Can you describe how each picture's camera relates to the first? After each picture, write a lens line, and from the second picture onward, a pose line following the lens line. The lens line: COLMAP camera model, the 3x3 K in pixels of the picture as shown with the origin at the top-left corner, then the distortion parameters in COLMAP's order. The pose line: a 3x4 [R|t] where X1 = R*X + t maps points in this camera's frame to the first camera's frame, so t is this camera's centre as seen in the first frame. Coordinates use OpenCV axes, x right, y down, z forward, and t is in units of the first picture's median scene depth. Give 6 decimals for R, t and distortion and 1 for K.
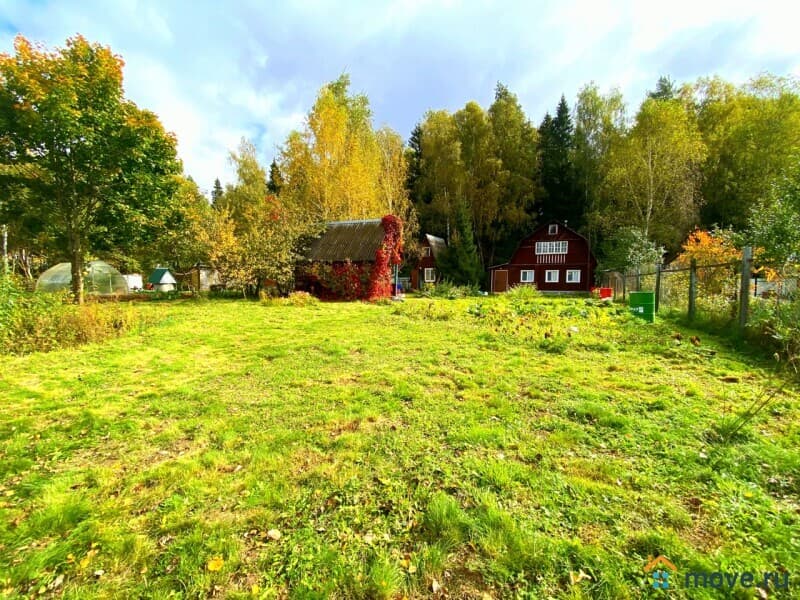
lens RADIAL K [[325.5, 0, 394.2], [0, 325.5, 300.0], [0, 0, 1]] dist [0.007798, -0.014002]
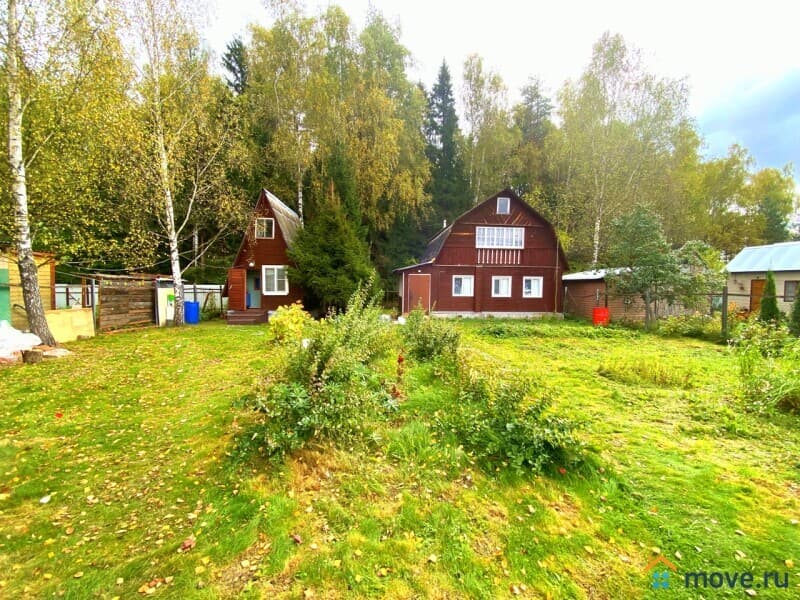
lens RADIAL K [[325.5, 0, 403.7], [0, 325.5, 300.4], [0, 0, 1]] dist [0.007798, -0.014002]
pose [[0.856298, -0.009053, 0.516402, 0.031673], [0.023093, 0.999518, -0.020770, -0.039277], [-0.515965, 0.029711, 0.856094, 0.580733]]
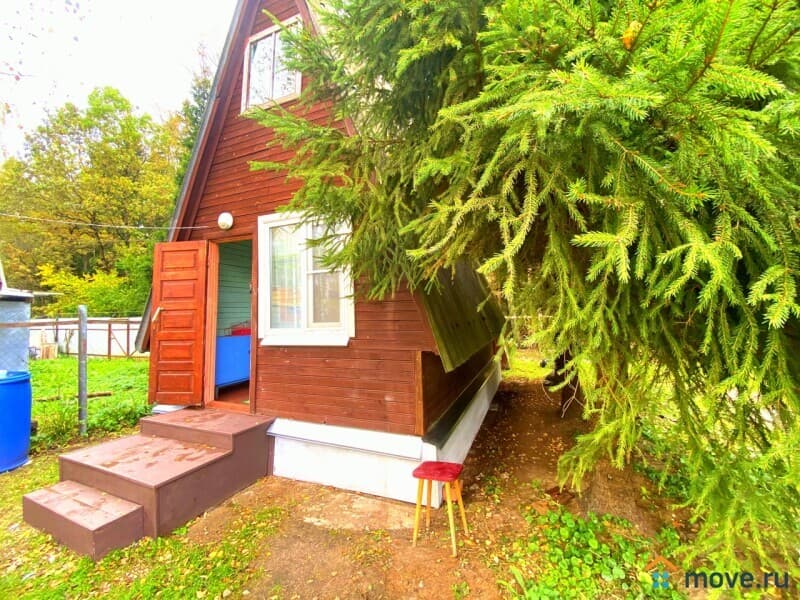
lens RADIAL K [[325.5, 0, 396.5], [0, 325.5, 300.7], [0, 0, 1]] dist [0.007798, -0.014002]
pose [[0.996679, -0.014885, 0.080058, 0.147259], [0.023909, 0.993310, -0.112975, -0.064431], [-0.077840, 0.114514, 0.990367, 1.011846]]
